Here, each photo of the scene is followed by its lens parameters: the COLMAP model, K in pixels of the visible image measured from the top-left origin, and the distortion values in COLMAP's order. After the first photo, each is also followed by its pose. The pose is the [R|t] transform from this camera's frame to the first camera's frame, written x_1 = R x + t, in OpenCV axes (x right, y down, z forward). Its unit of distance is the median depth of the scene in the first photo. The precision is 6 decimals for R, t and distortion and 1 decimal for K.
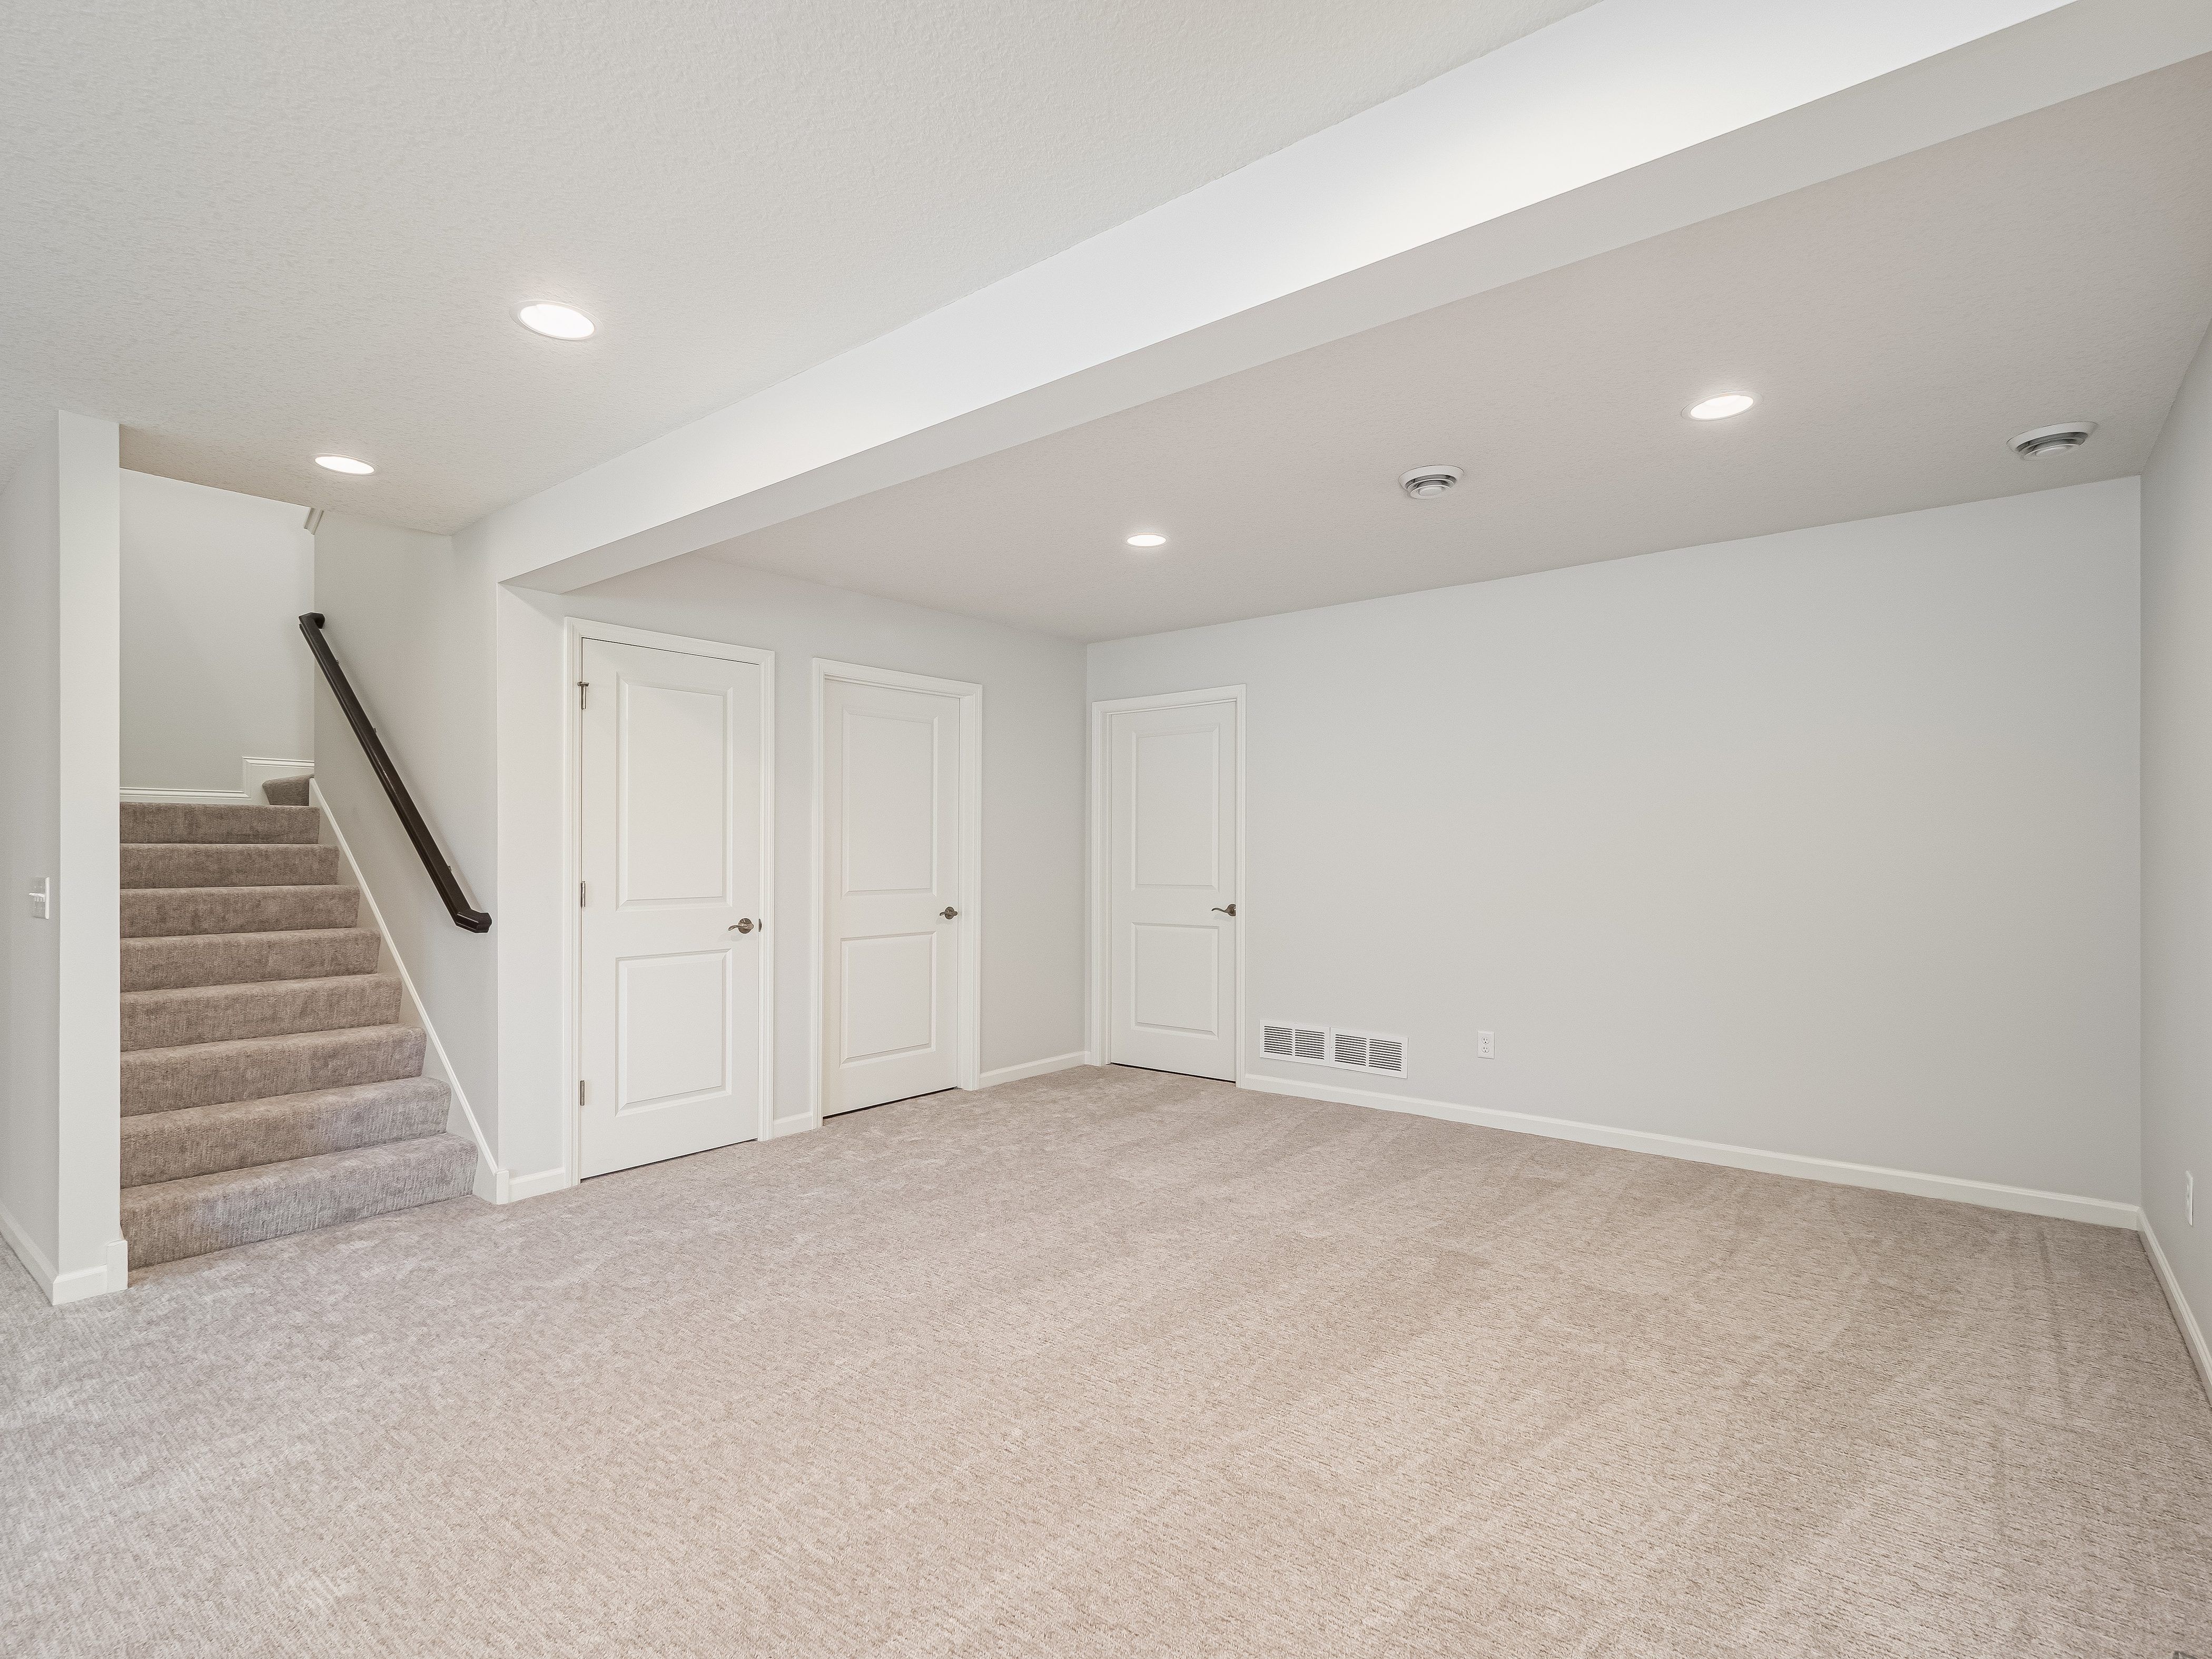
lens RADIAL K [[1025.5, 0, 1093.9], [0, 1025.5, 844.7], [0, 0, 1]] dist [-0.004371, 0.001445]
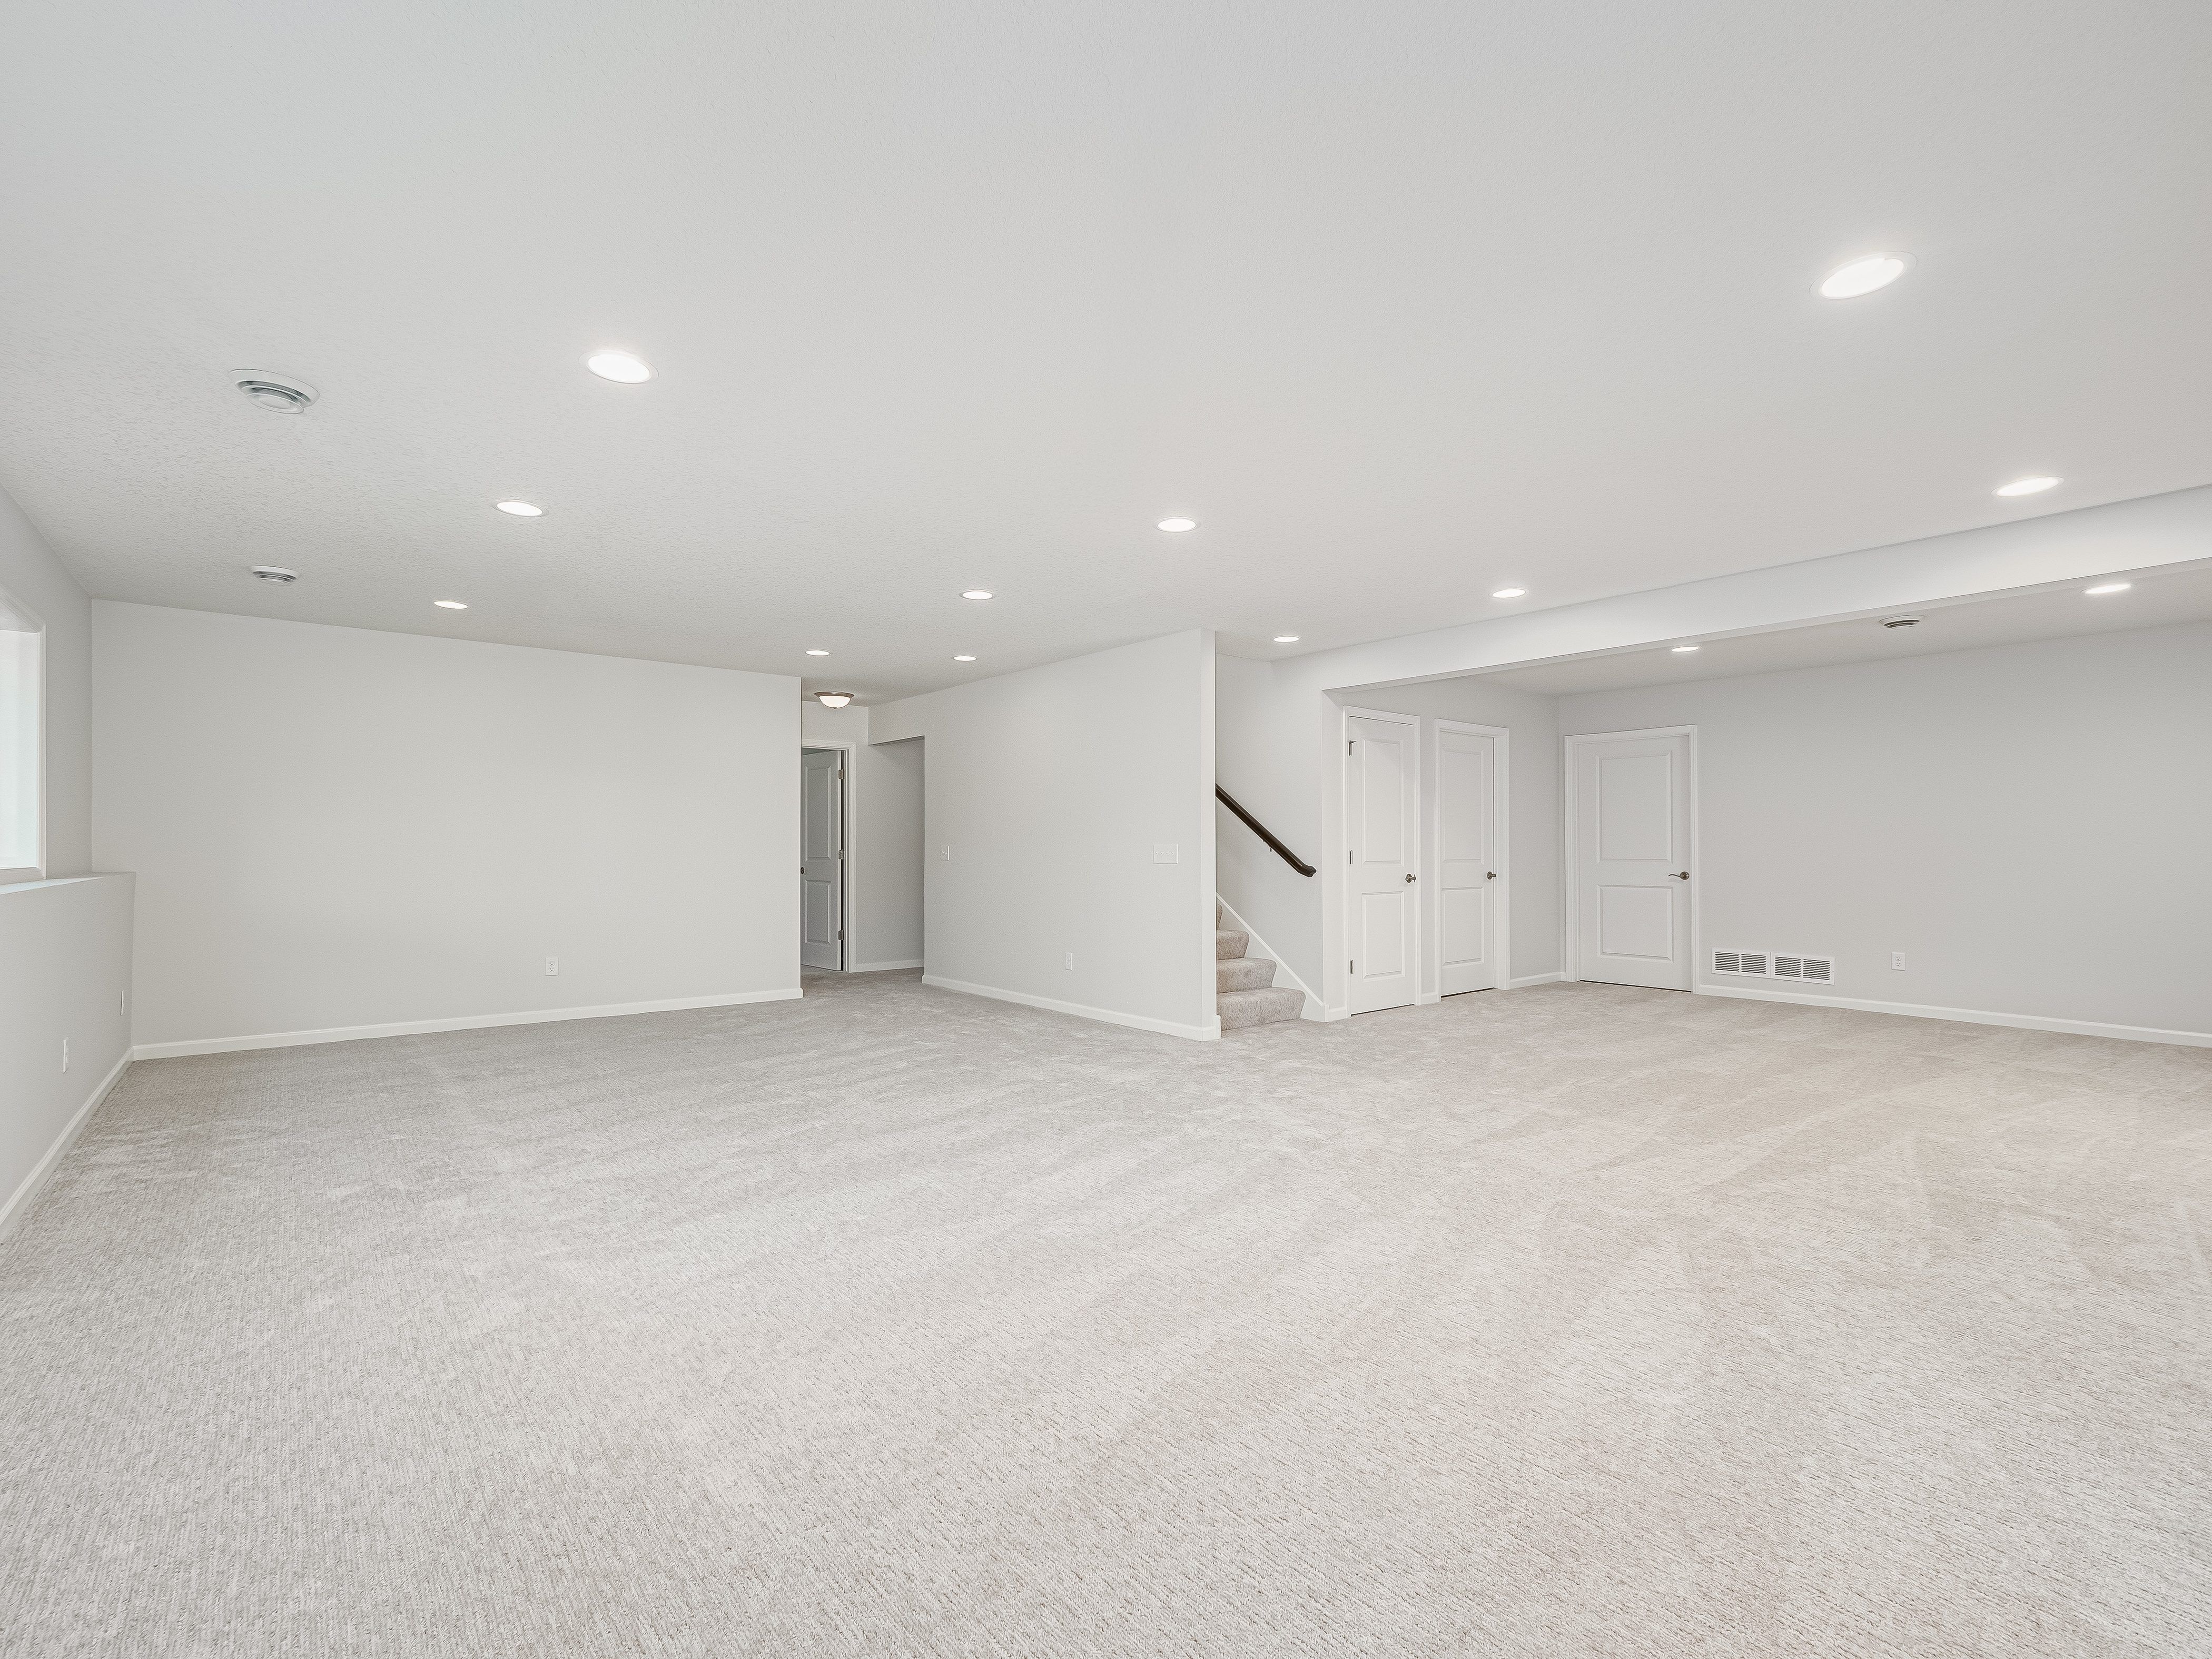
lens RADIAL K [[946.5, 0, 1118.8], [0, 946.5, 815.7], [0, 0, 1]] dist [-0.006078, 0.002311]
pose [[0.981852, -0.002356, -0.189632, -0.472626], [-0.001739, 0.999769, -0.021425, 0.008418], [0.189638, 0.021366, 0.981621, -0.584705]]
